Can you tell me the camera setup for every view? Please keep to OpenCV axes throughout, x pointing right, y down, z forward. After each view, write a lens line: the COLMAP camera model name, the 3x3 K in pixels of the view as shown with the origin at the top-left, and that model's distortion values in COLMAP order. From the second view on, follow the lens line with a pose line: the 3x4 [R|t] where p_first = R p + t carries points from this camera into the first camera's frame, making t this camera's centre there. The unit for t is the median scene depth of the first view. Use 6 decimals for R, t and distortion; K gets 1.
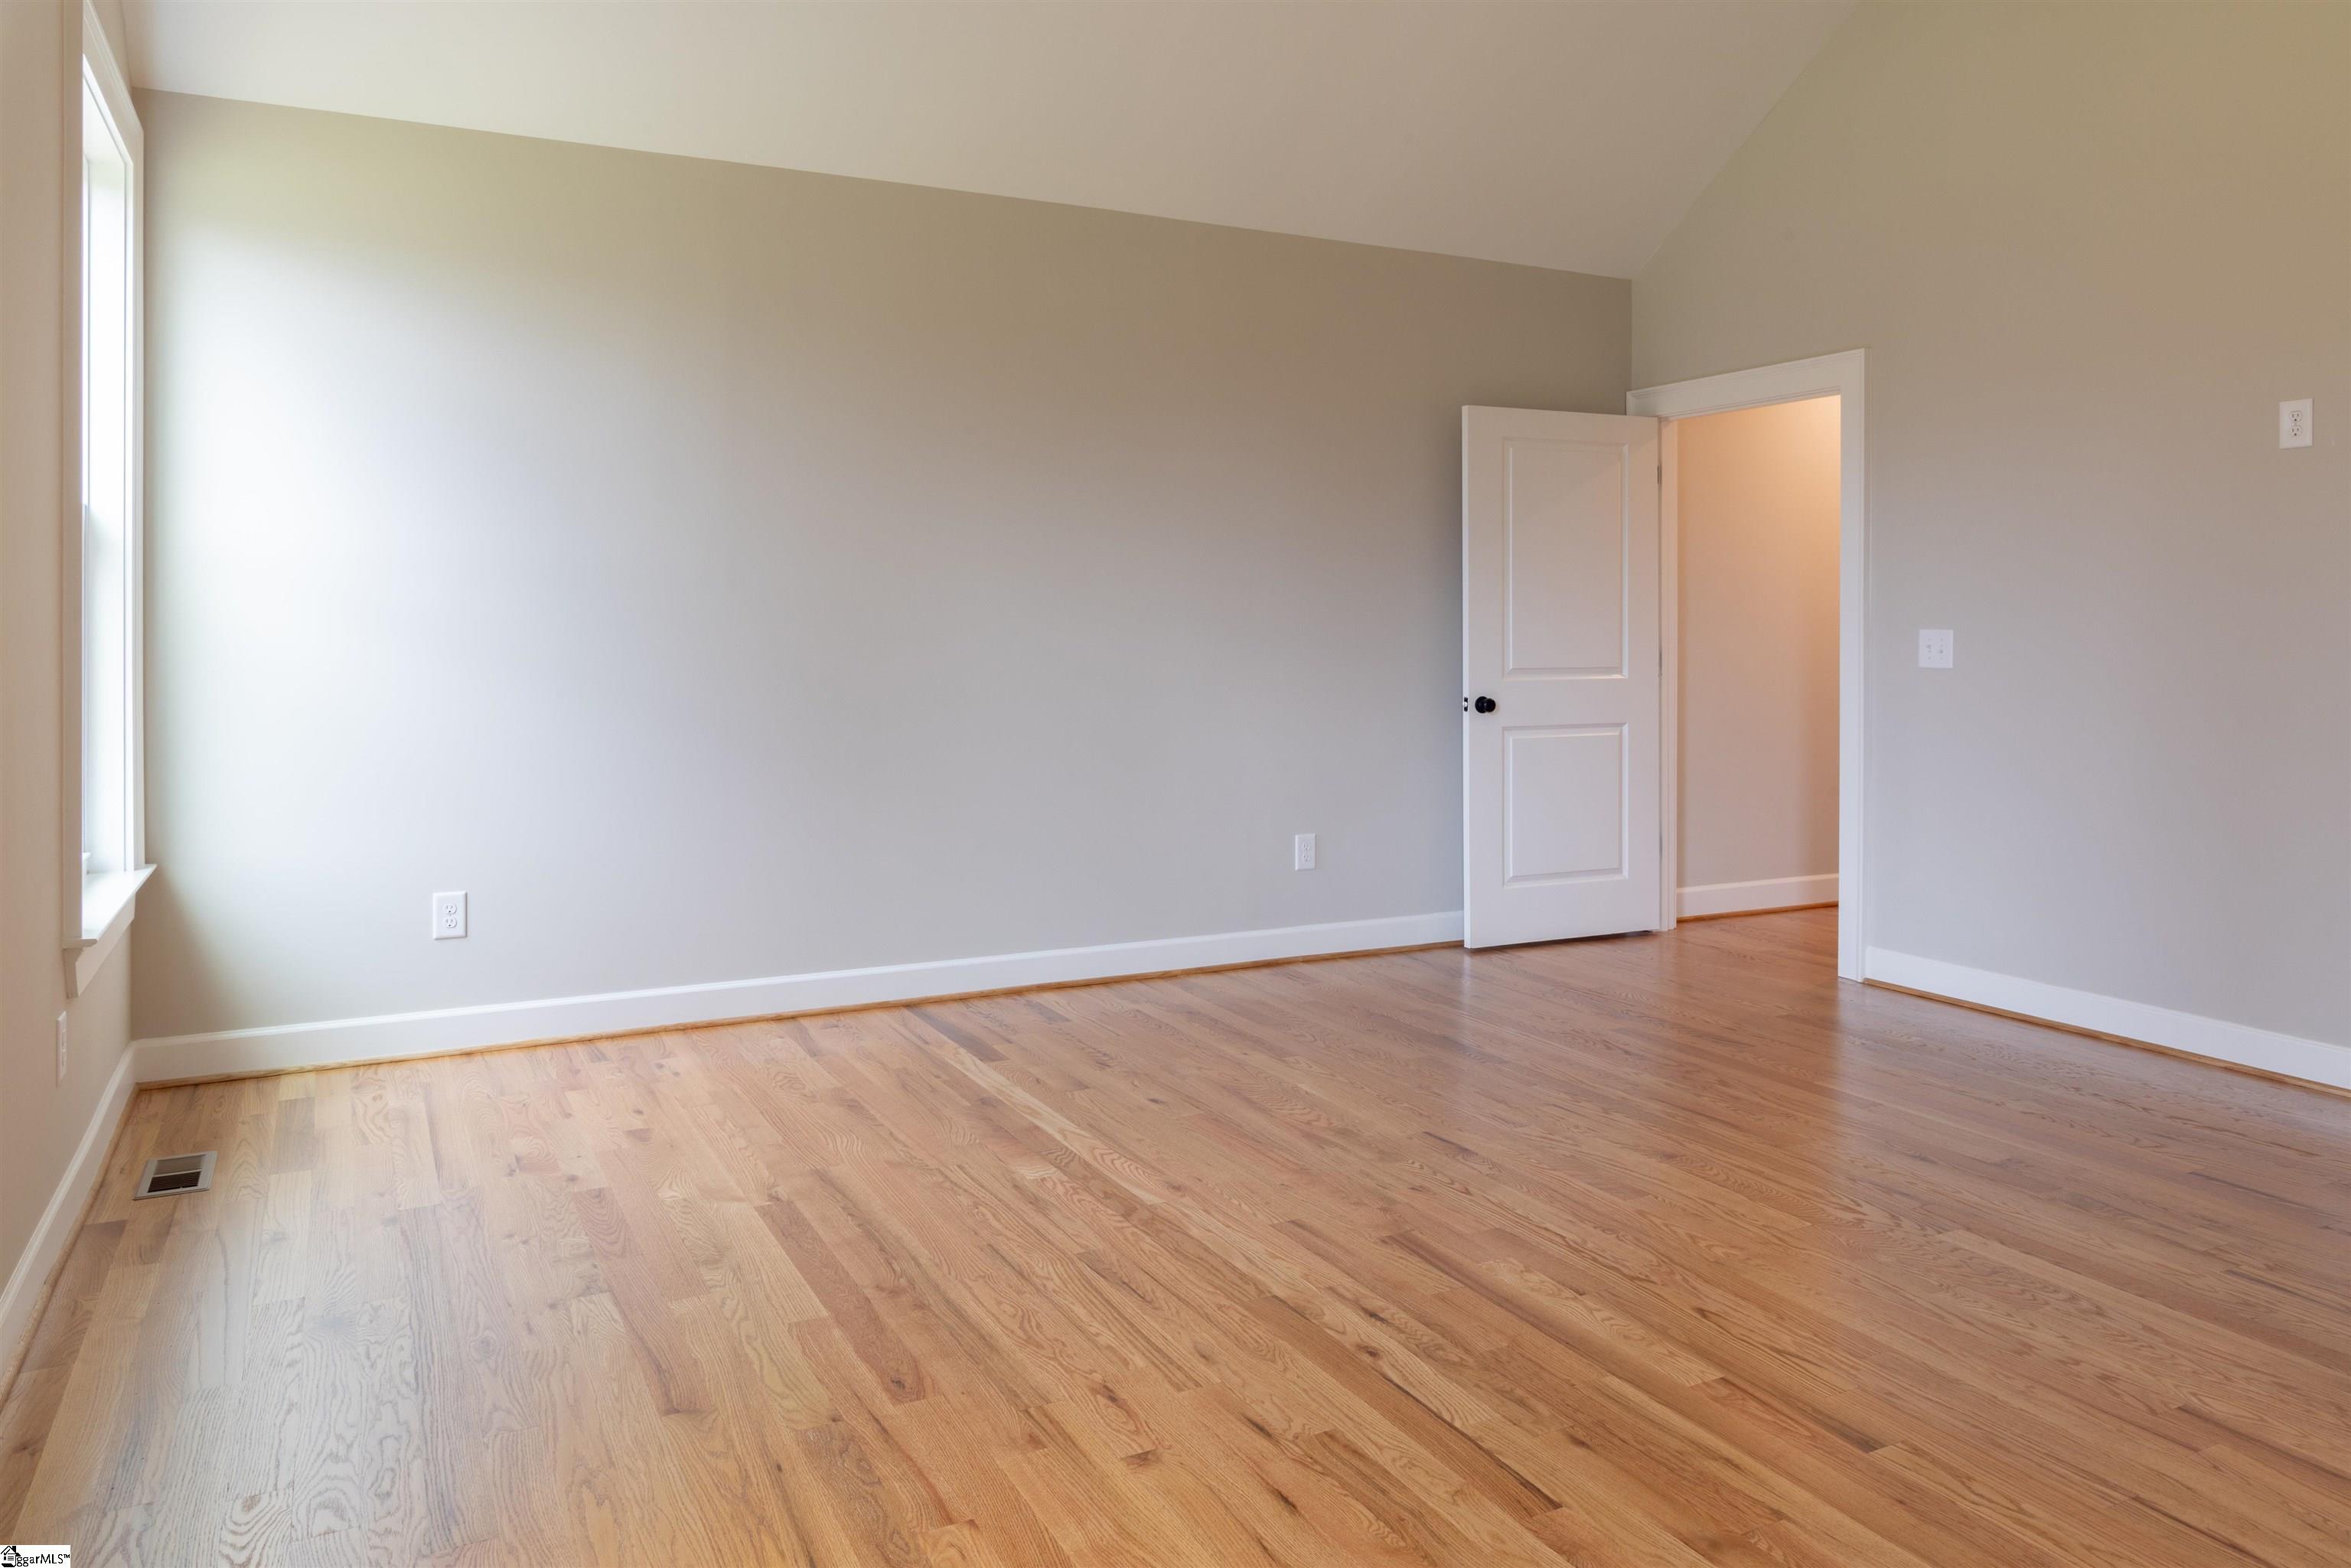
lens RADIAL K [[1578.5, 0, 1153.6], [0, 1578.5, 778.4], [0, 0, 1]] dist [-0.000270, 0.000342]
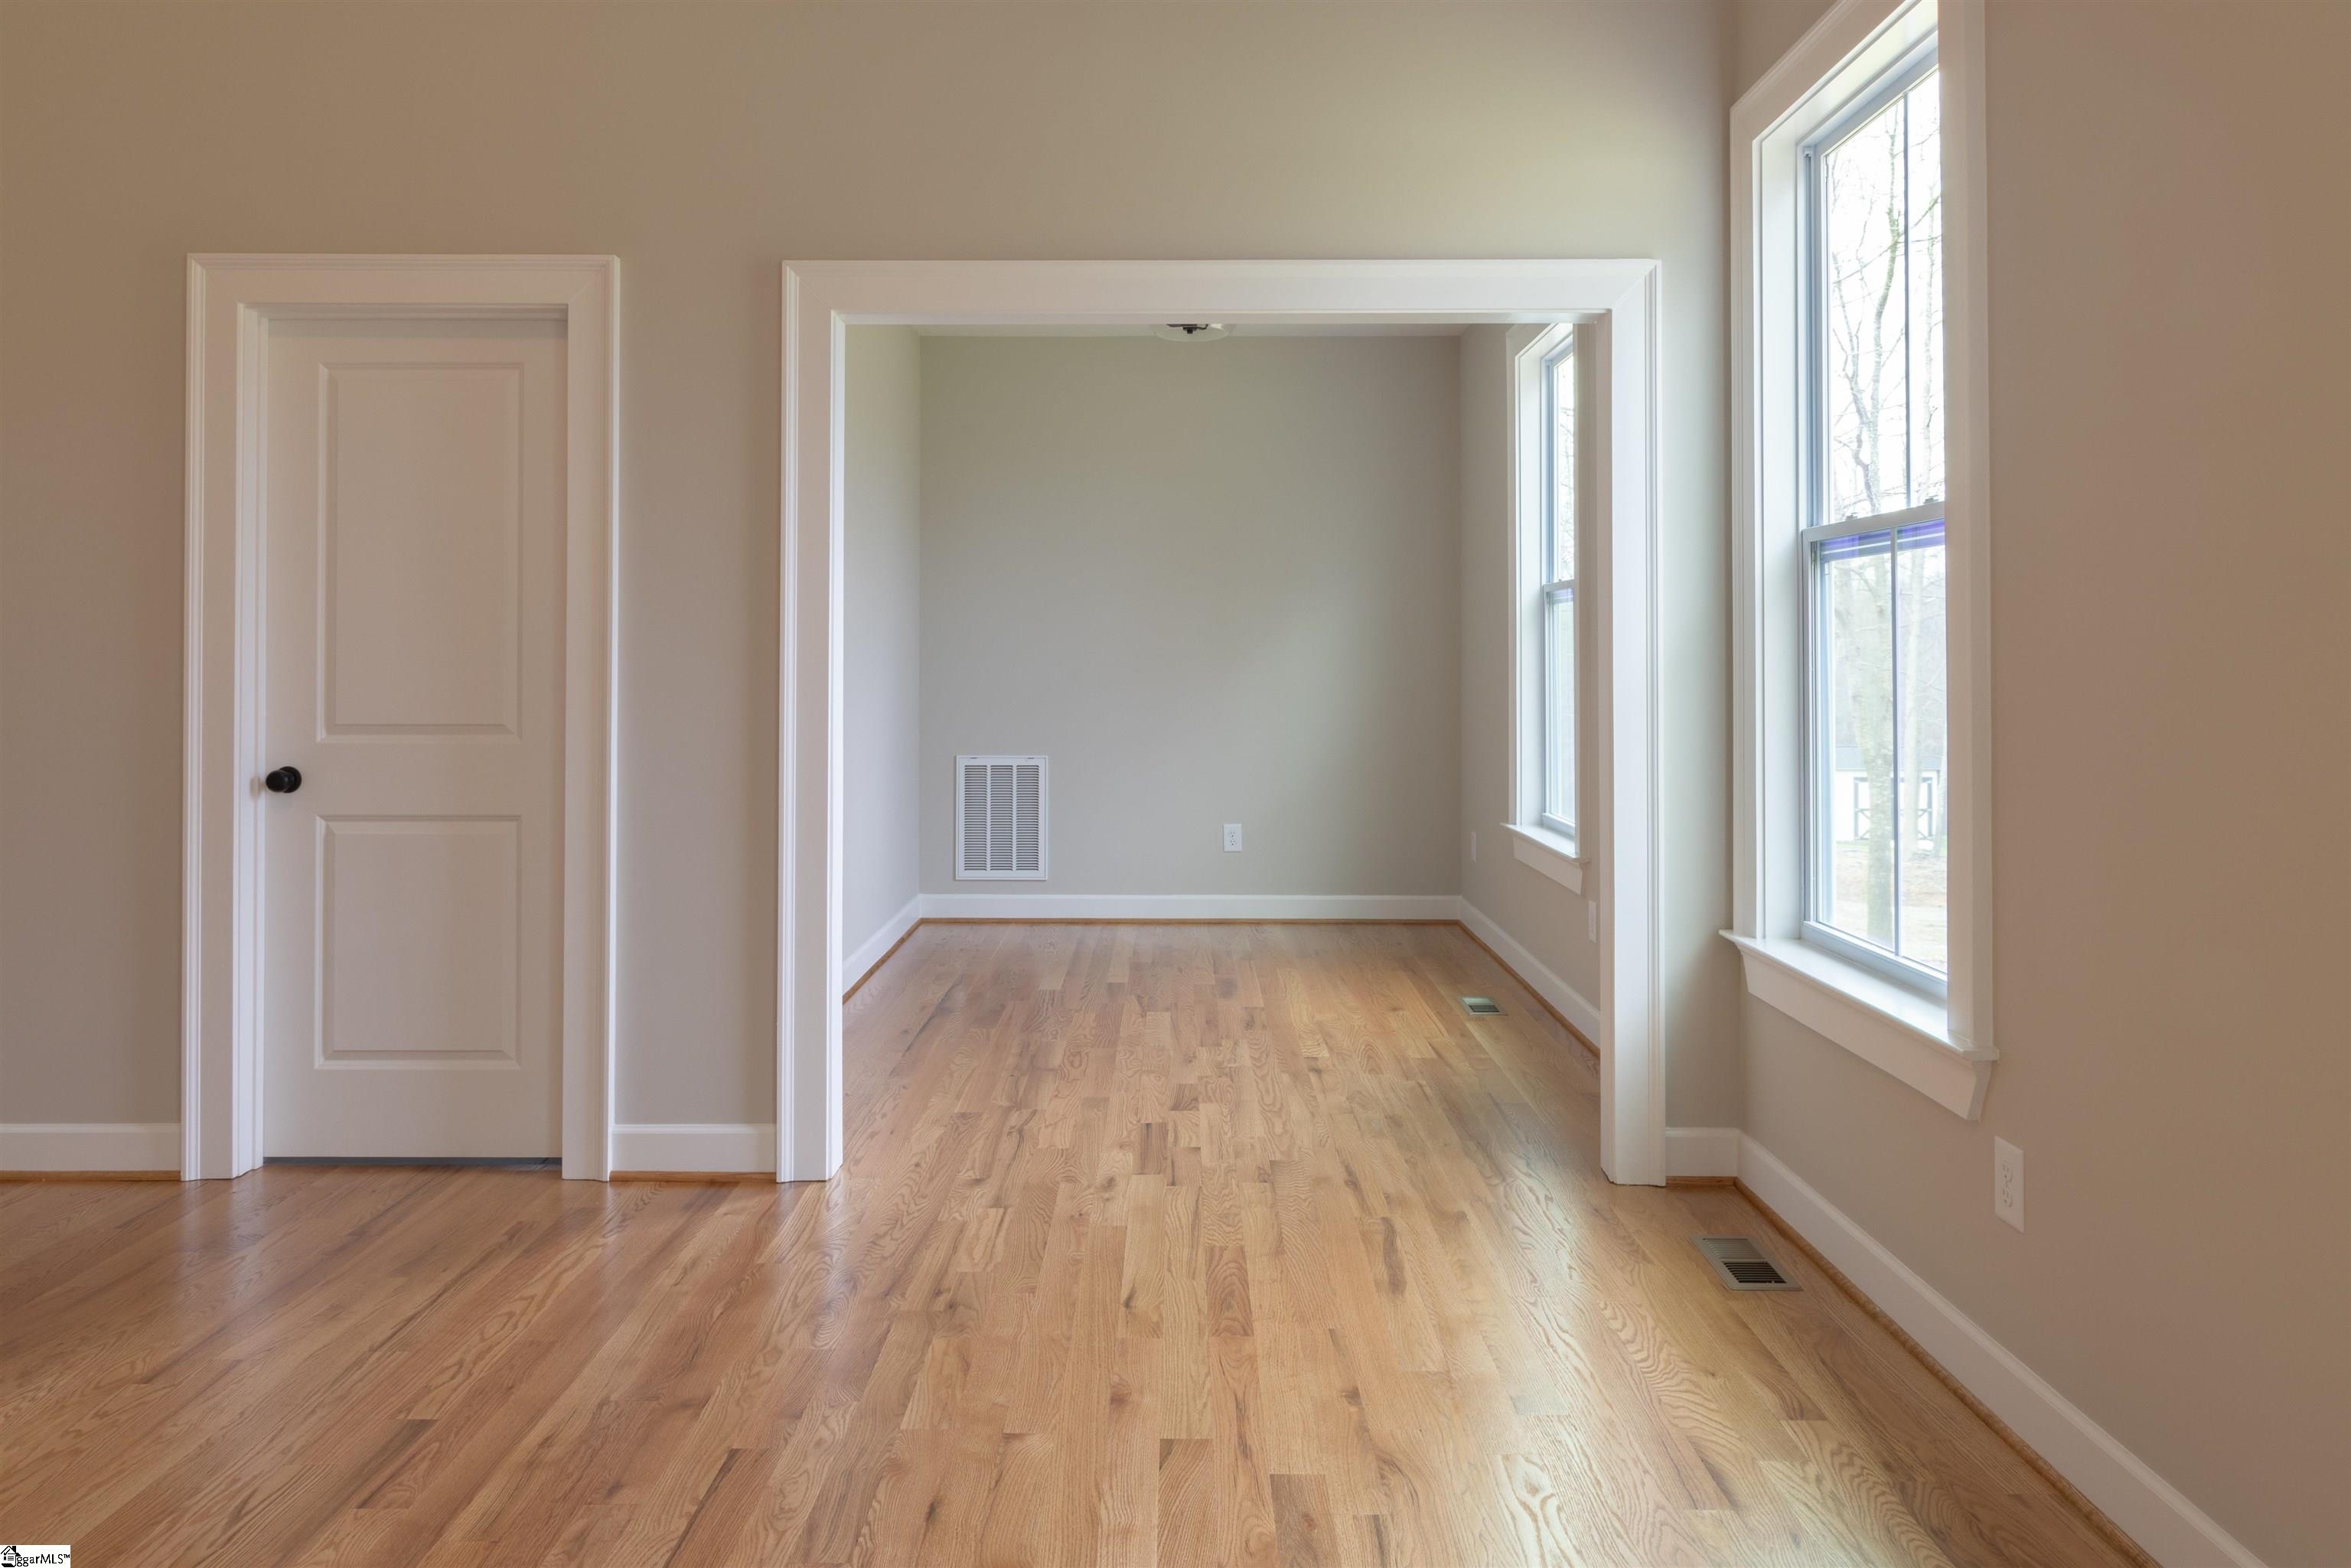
lens RADIAL K [[1578.5, 0, 1153.6], [0, 1578.5, 778.4], [0, 0, 1]] dist [-0.000270, 0.000342]
pose [[-0.887784, -0.033807, 0.459016, -0.468665], [0.042496, 0.987018, 0.154885, -0.155665], [-0.458293, 0.157011, -0.874823, 1.649989]]
